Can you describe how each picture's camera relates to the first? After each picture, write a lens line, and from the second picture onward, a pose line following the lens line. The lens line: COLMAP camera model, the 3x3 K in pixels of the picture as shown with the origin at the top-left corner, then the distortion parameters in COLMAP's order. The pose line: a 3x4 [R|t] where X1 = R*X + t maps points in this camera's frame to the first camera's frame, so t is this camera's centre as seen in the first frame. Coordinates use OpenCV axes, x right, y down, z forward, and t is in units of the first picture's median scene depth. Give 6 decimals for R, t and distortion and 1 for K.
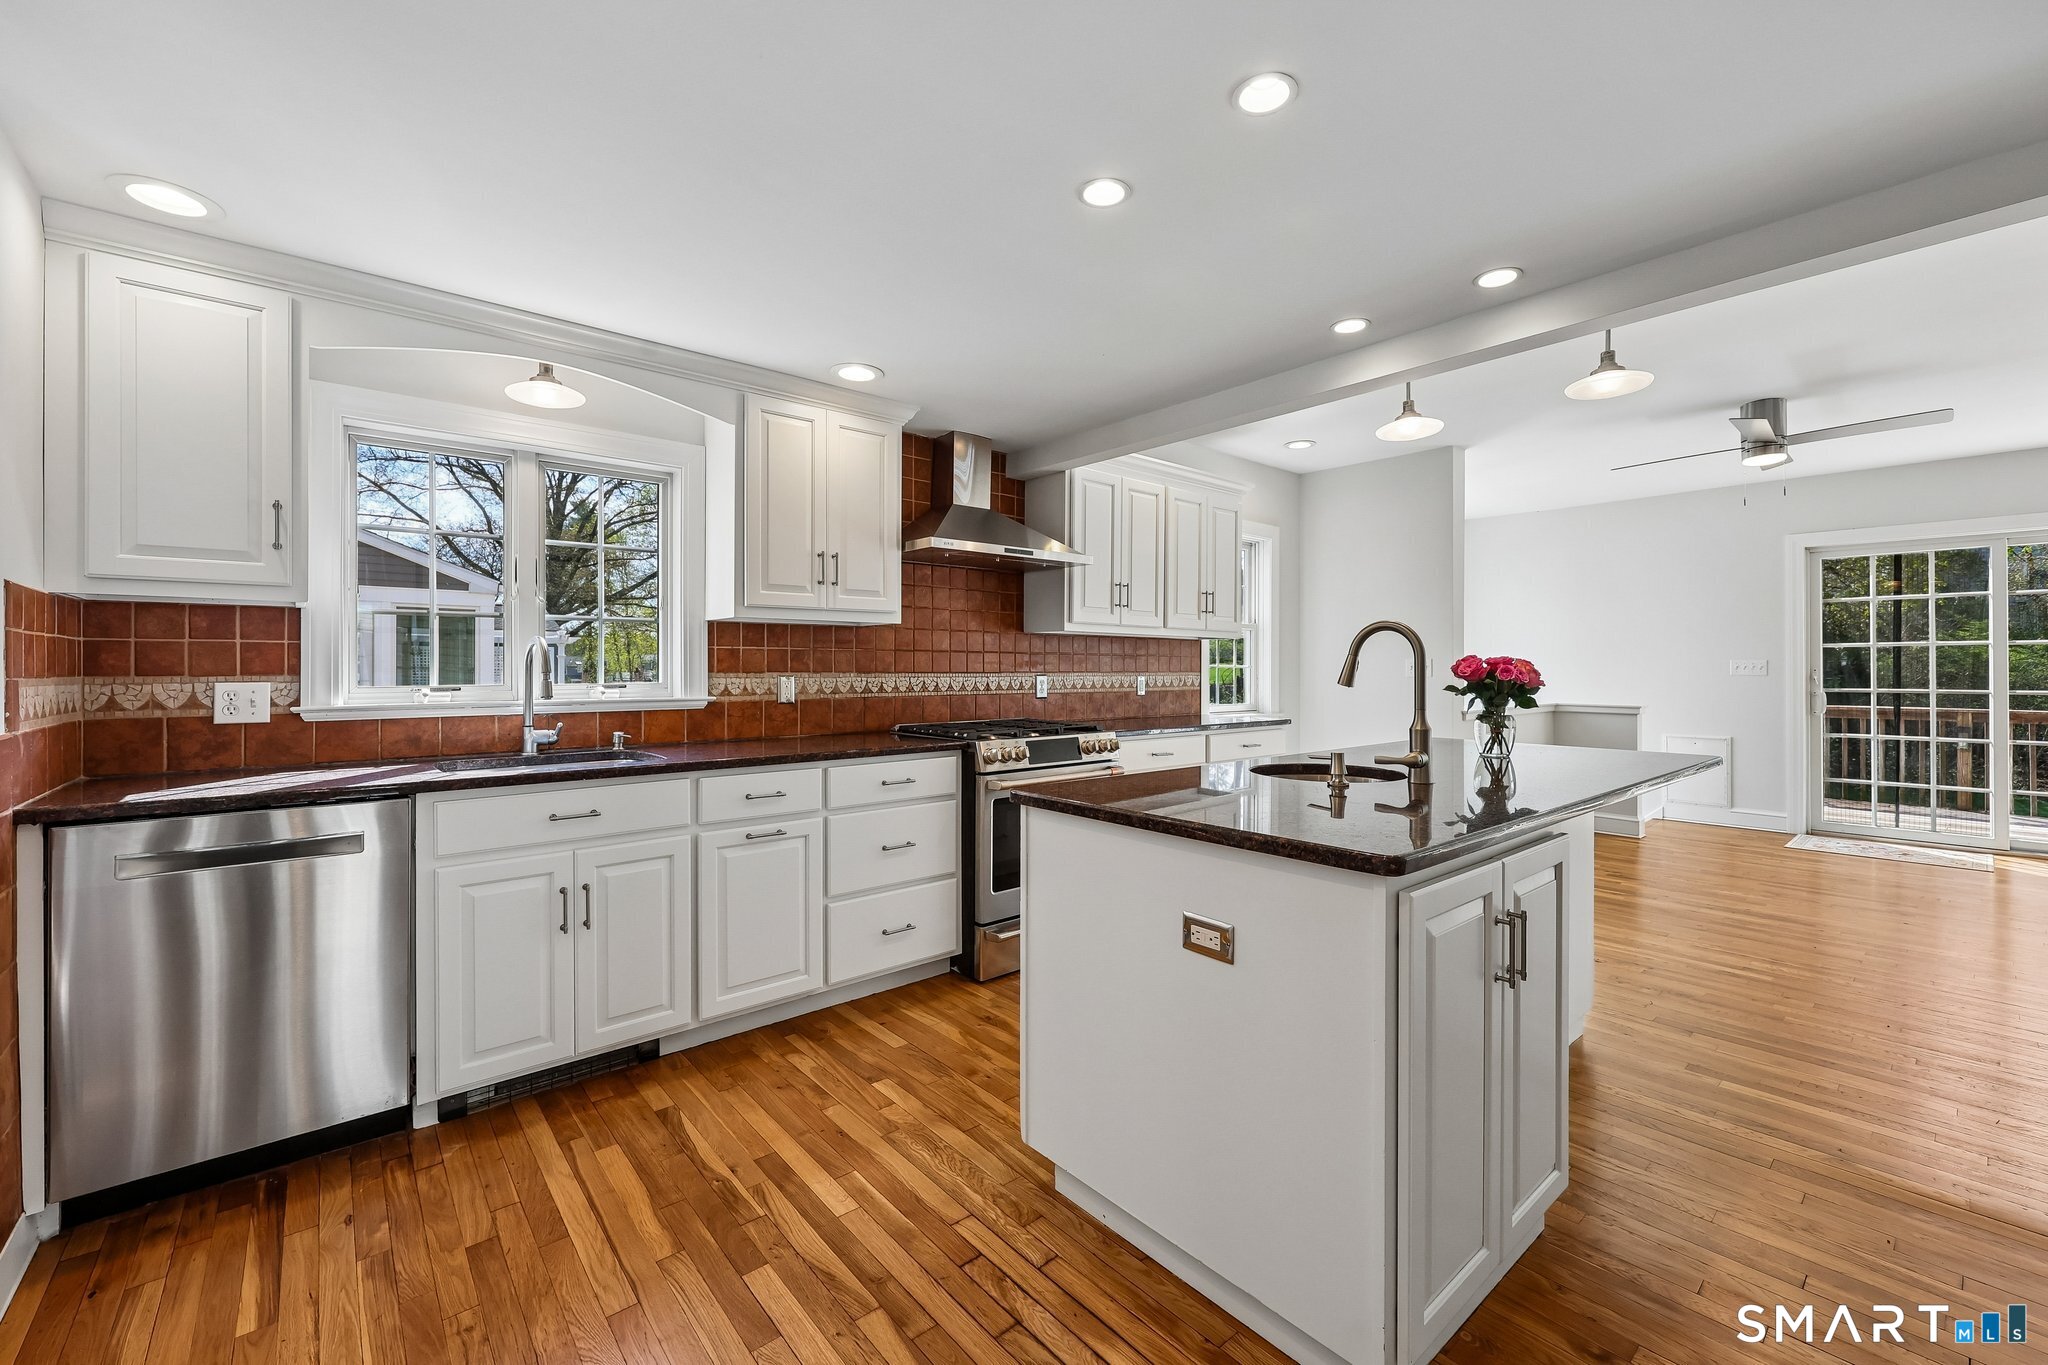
lens RADIAL K [[831.8, 0, 1028.3], [0, 831.8, 670.1], [0, 0, 1]] dist [0.001284, 0.000005]
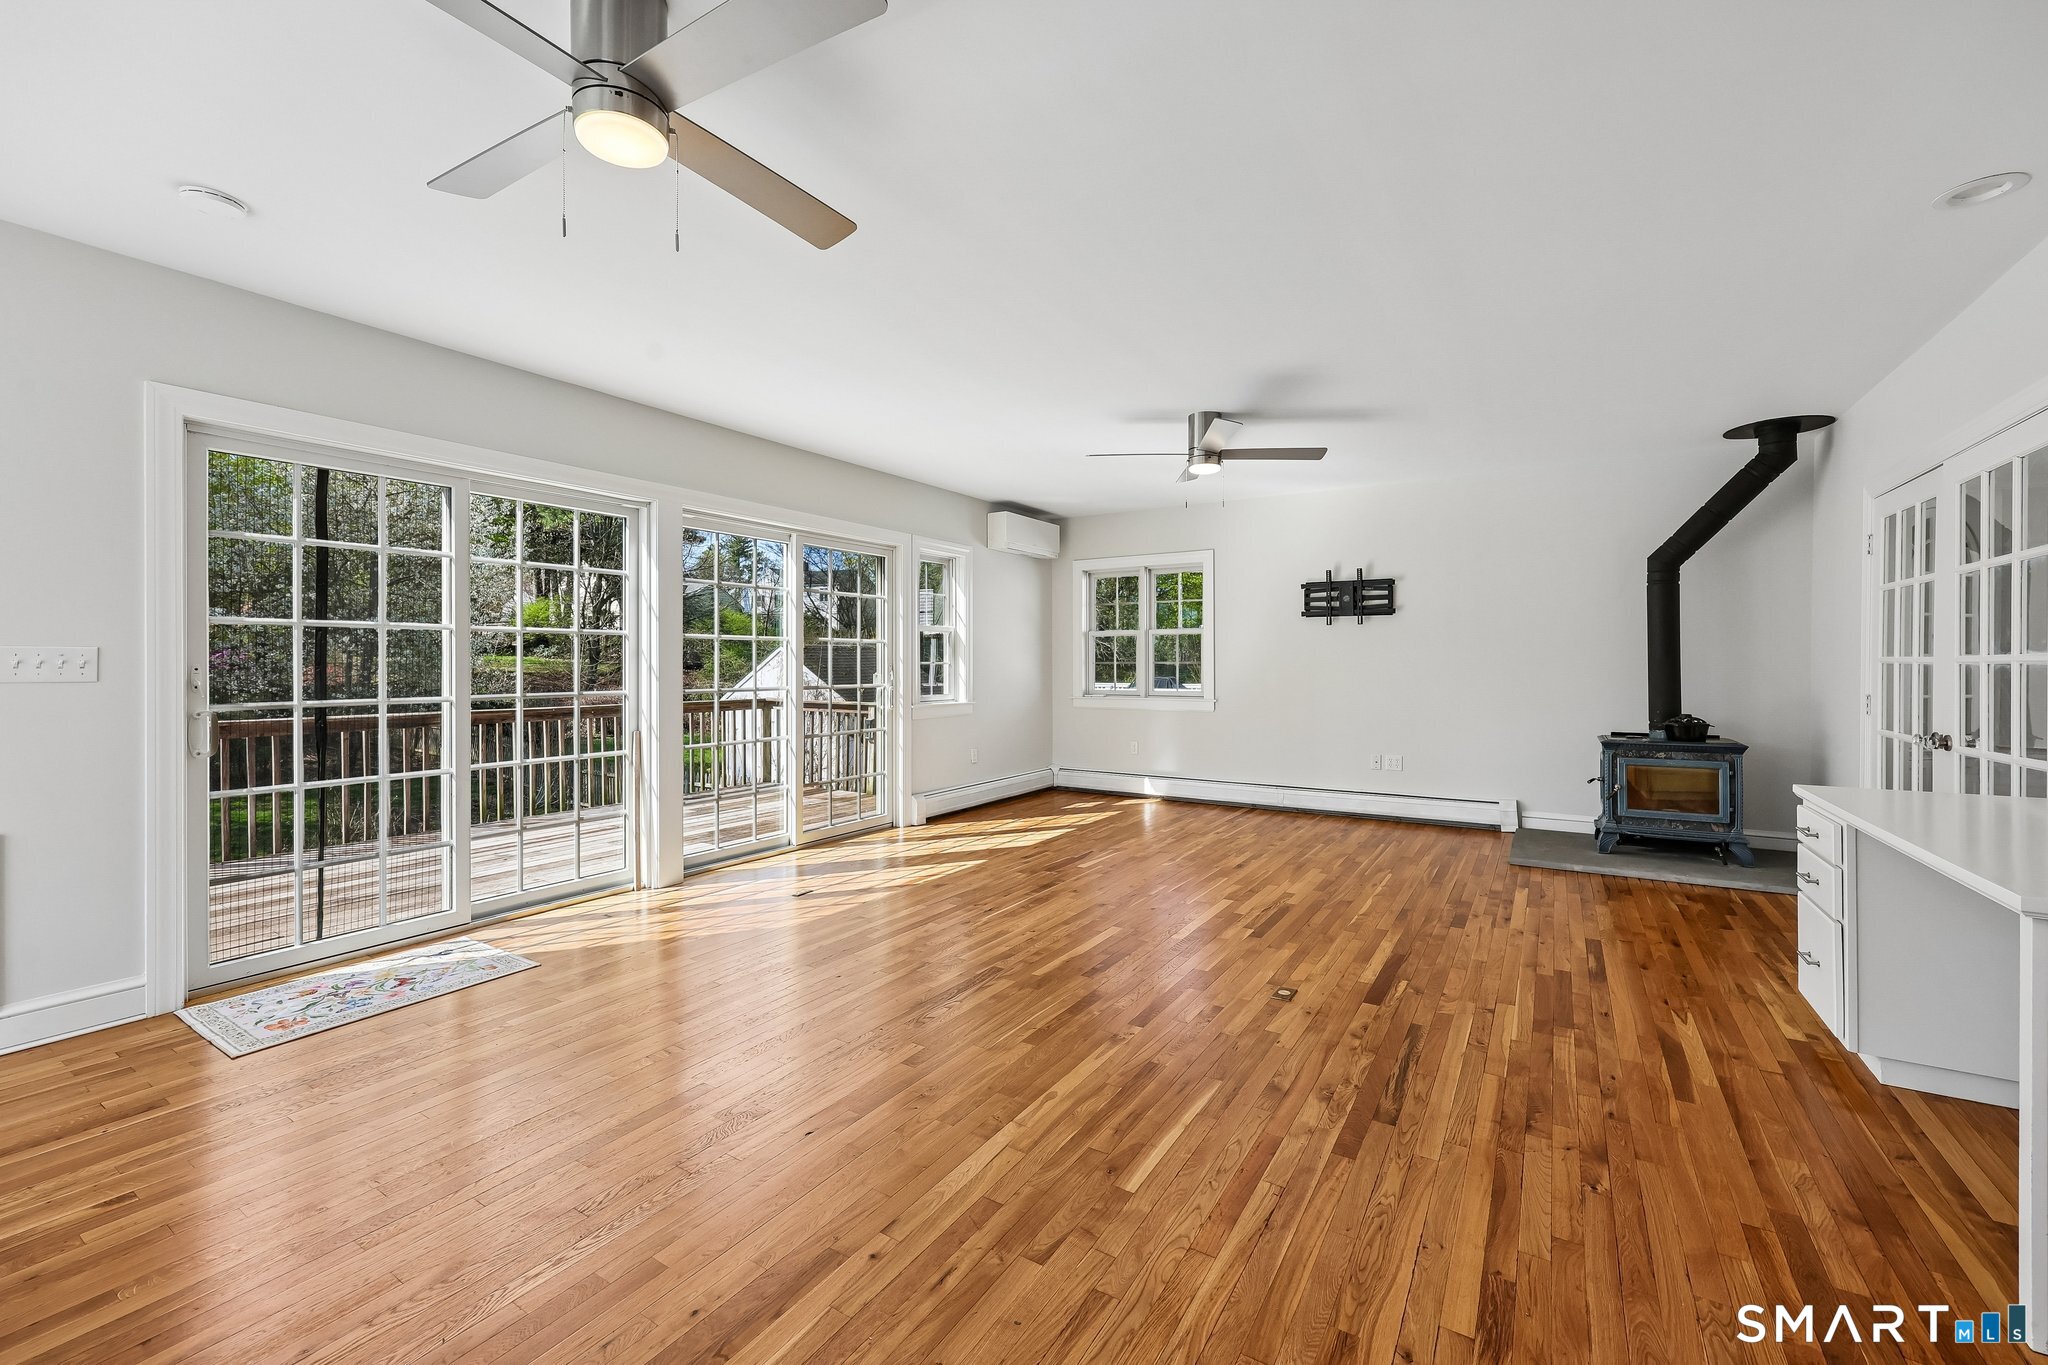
lens RADIAL K [[831.8, 0, 1032.6], [0, 831.8, 664.4], [0, 0, 1]] dist [0.001284, 0.000005]
pose [[-0.288218, -0.003781, 0.957557, 0.480471], [0.002813, 0.999985, 0.004795, -0.004888], [-0.957561, 0.004075, -0.288203, 0.985387]]
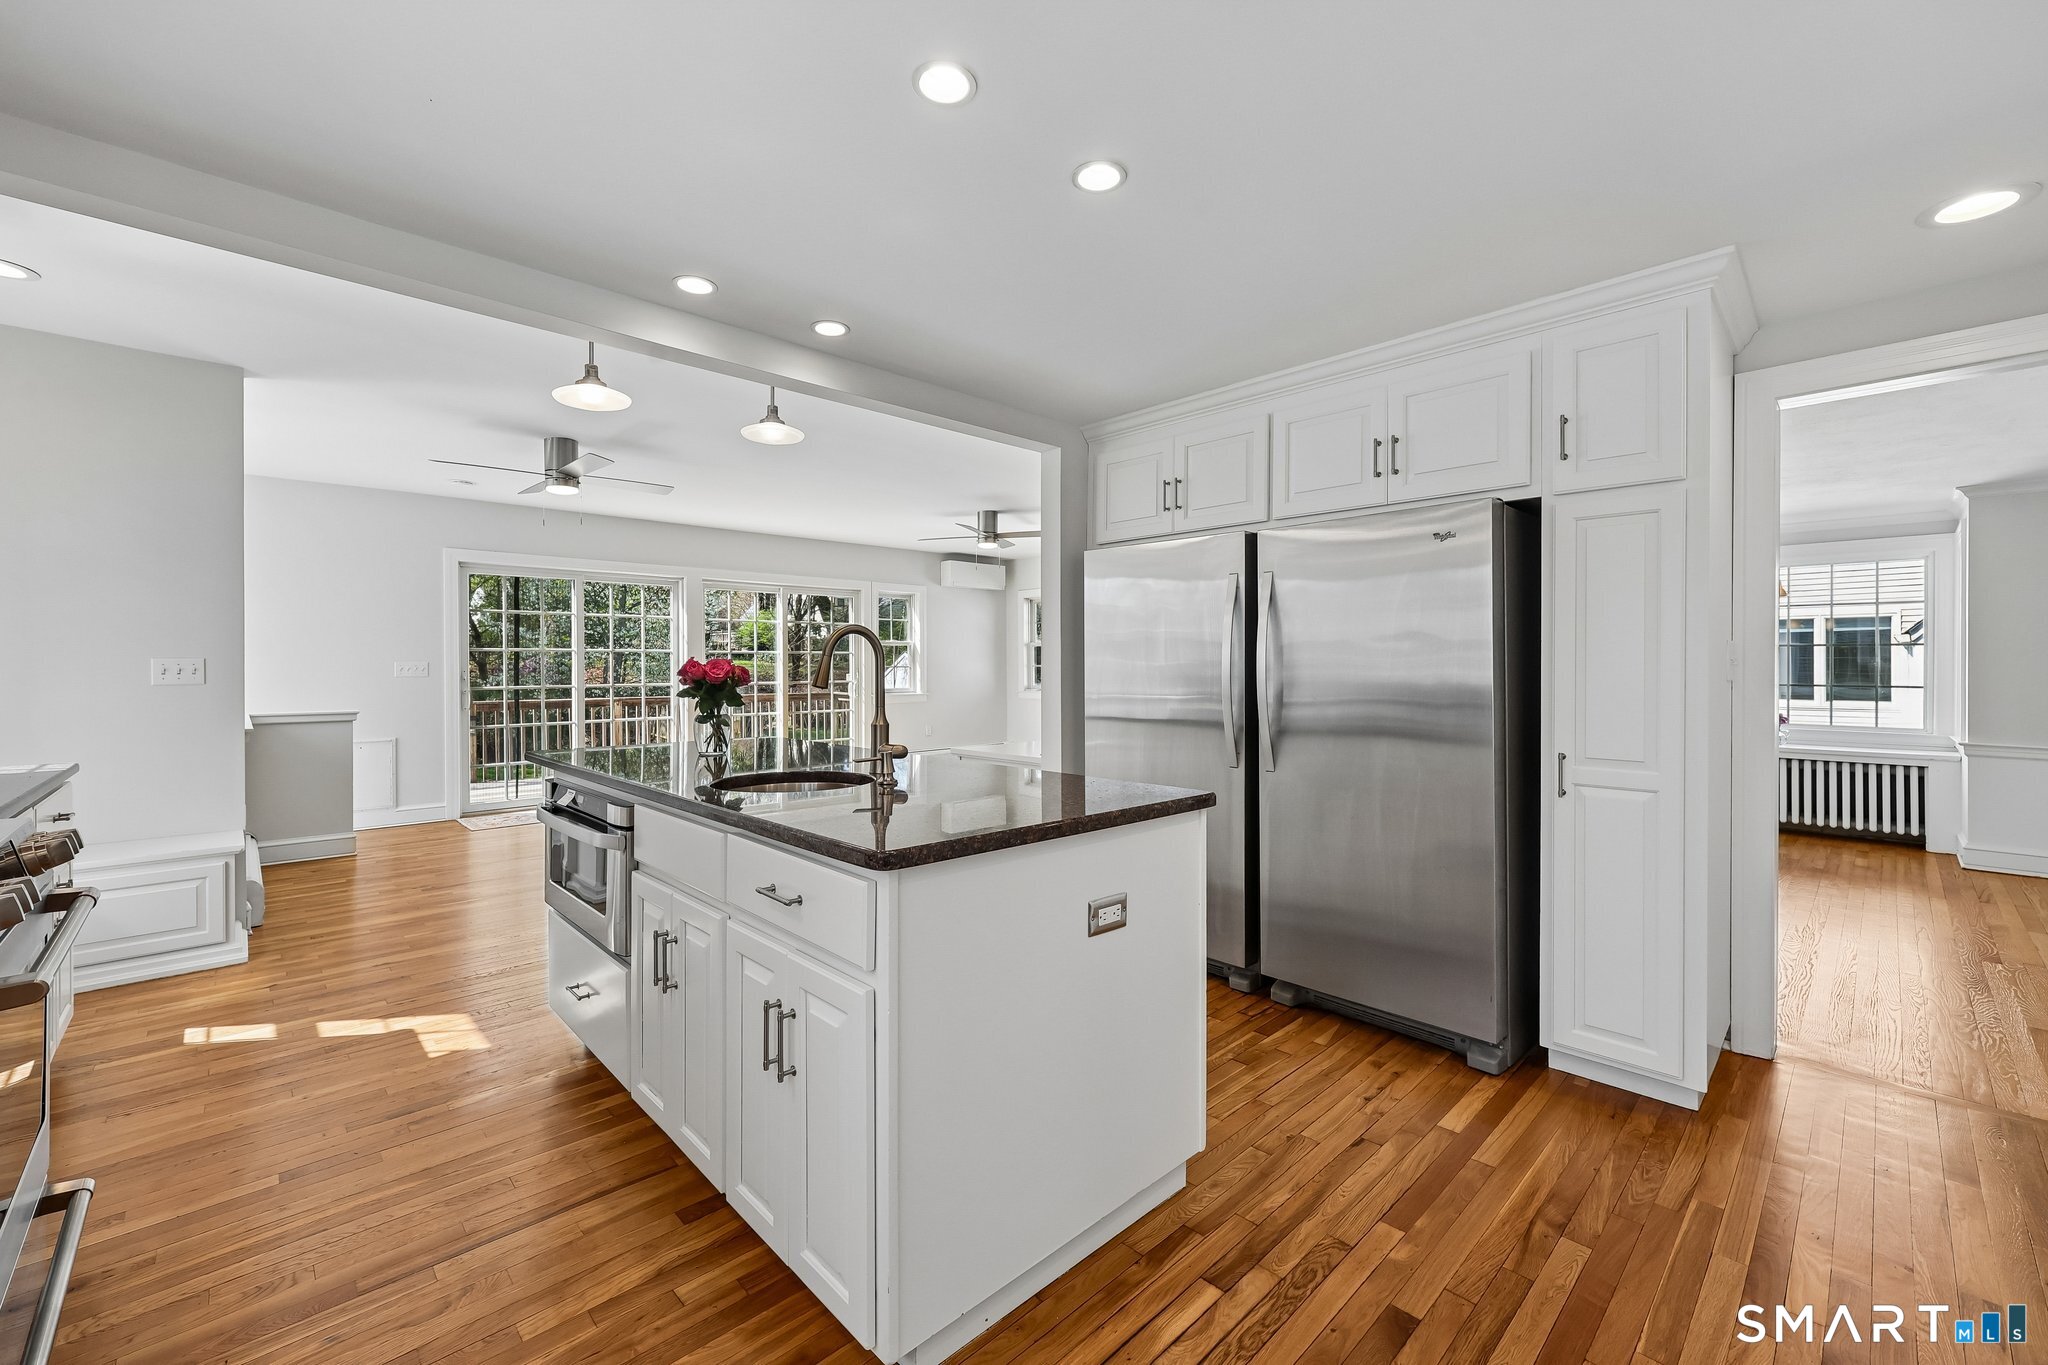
lens RADIAL K [[831.8, 0, 1033.5], [0, 831.8, 669.9], [0, 0, 1]] dist [0.001284, 0.000005]
pose [[-0.059480, -0.006010, 0.998211, -0.332862], [0.008105, 0.999946, 0.006503, -0.004016], [-0.998197, 0.008477, -0.059428, 0.442220]]
